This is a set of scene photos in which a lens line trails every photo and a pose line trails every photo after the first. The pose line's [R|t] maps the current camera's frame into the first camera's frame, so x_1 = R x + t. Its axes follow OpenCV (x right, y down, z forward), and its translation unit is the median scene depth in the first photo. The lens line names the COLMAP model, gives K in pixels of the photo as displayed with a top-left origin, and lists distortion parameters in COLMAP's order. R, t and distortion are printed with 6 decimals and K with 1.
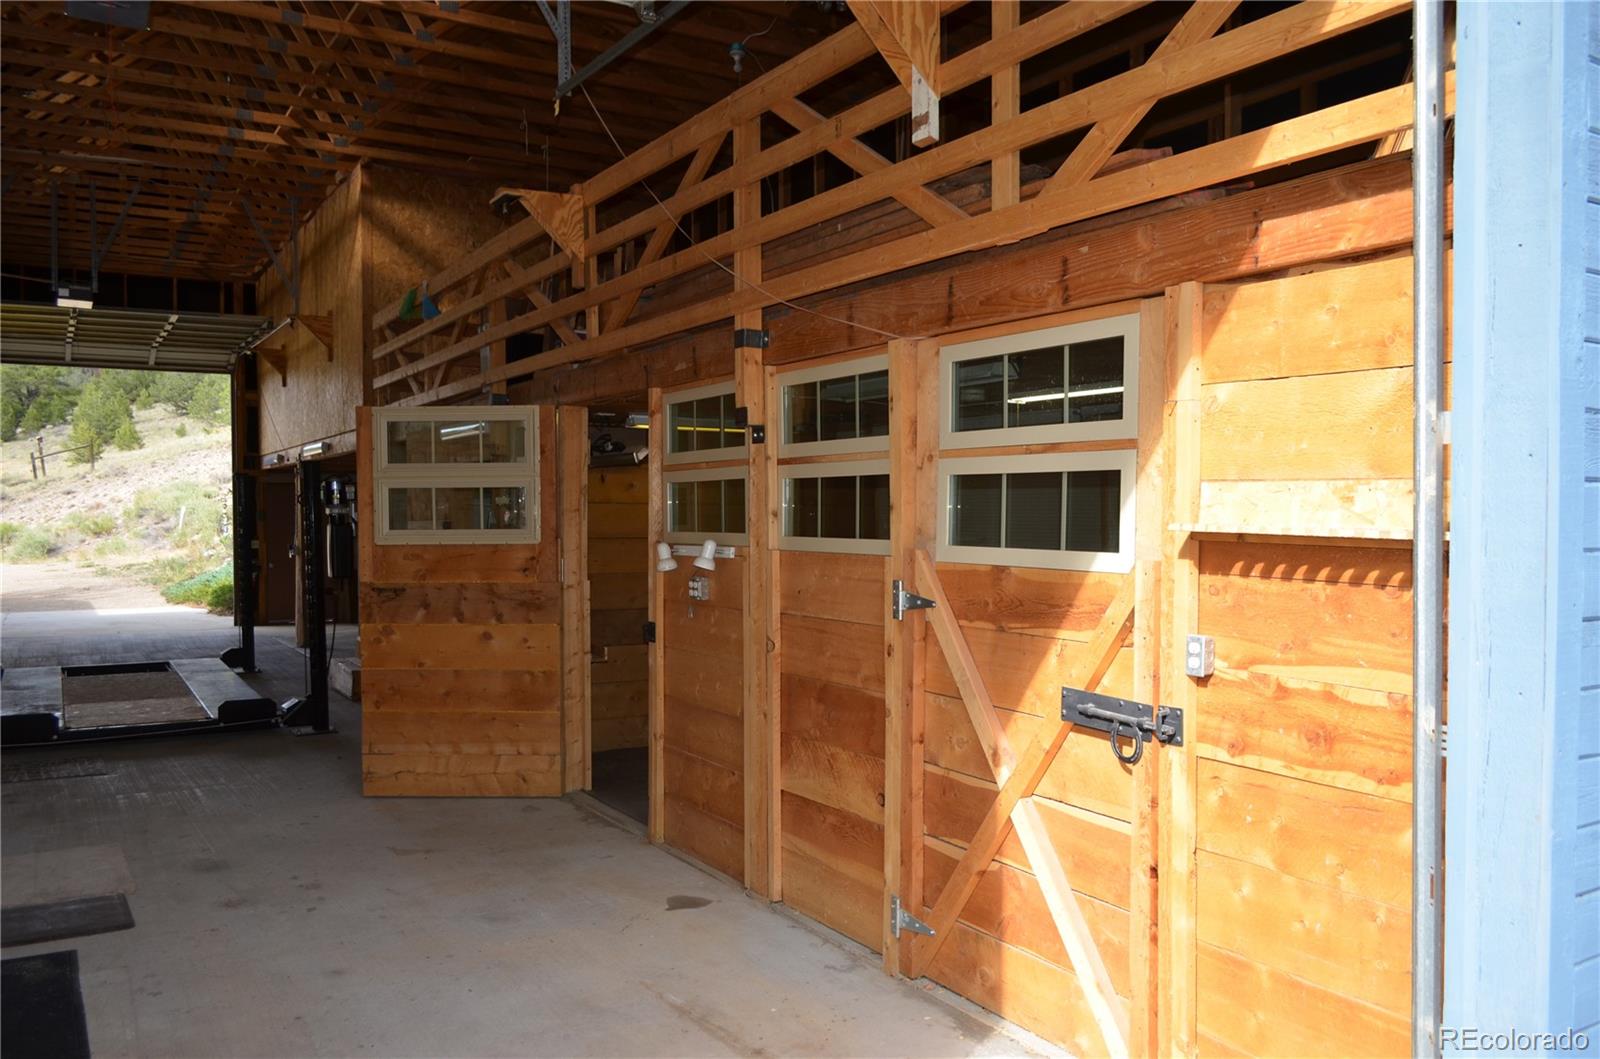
lens RADIAL K [[1244.3, 0, 816.0], [0, 1244.3, 534.0], [0, 0, 1]] dist [-0.006989, 0.005527]
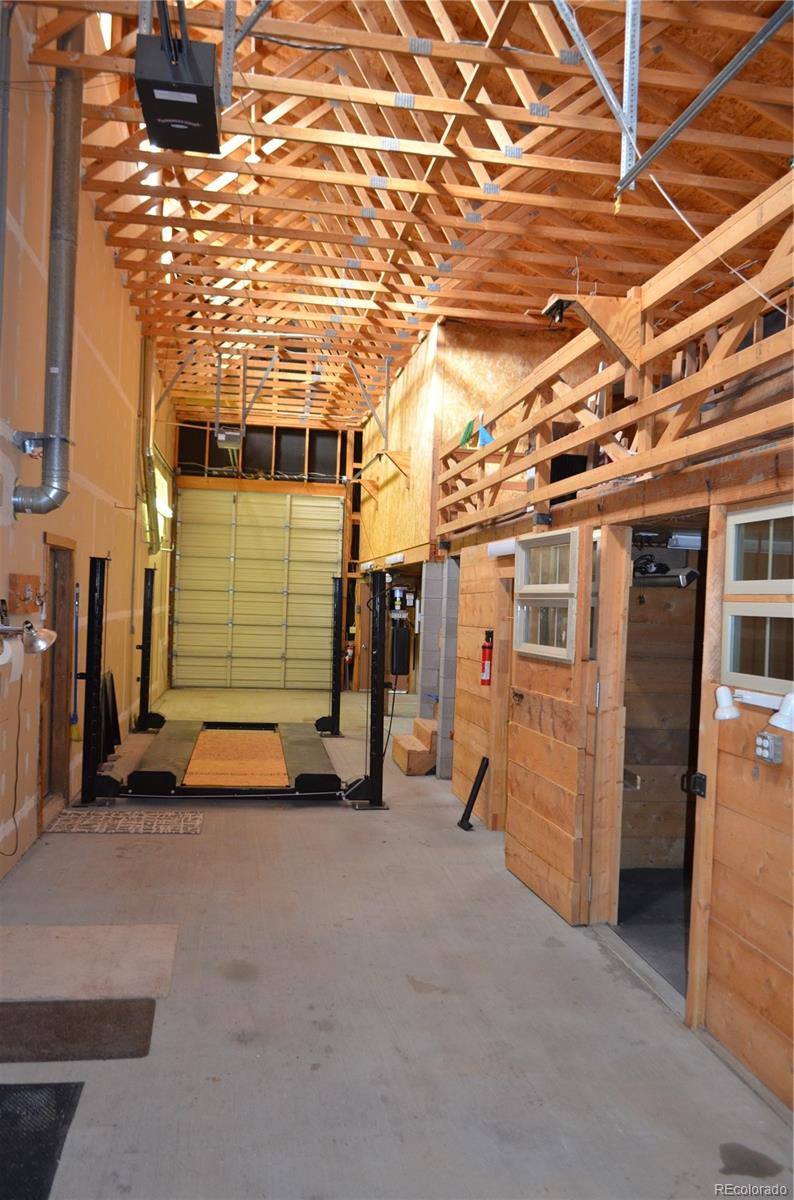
lens RADIAL K [[933.2, 0, 396.3], [0, 933.2, 612.9], [0, 0, 1]] dist [-0.006989, 0.005527]
pose [[0.920136, 0.043771, -0.389146, -0.067544], [-0.047841, 0.998855, -0.000771, -0.025916], [0.388666, 0.019326, 0.921176, 0.265858]]
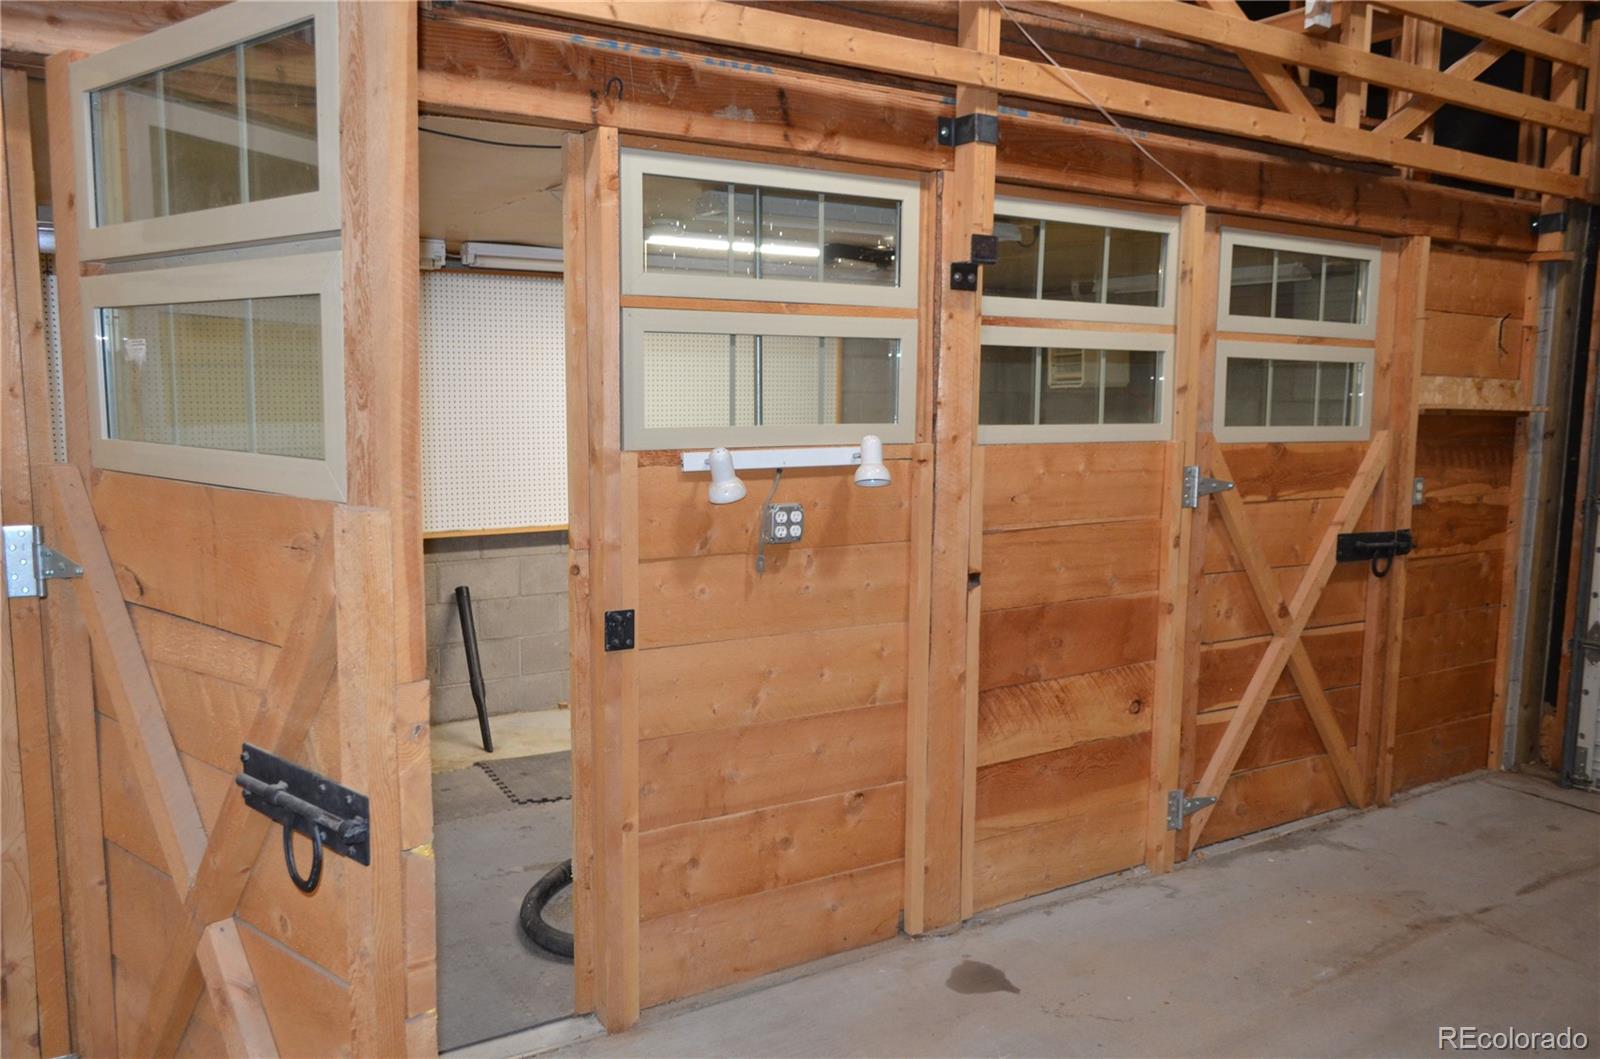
lens RADIAL K [[1244.3, 0, 813.0], [0, 1244.3, 522.0], [0, 0, 1]] dist [-0.006989, 0.005527]
pose [[-0.016582, -0.121290, 0.992479, -0.530591], [-0.001208, 0.992617, 0.121287, -0.021226], [-0.999862, 0.000813, -0.016606, 0.790198]]
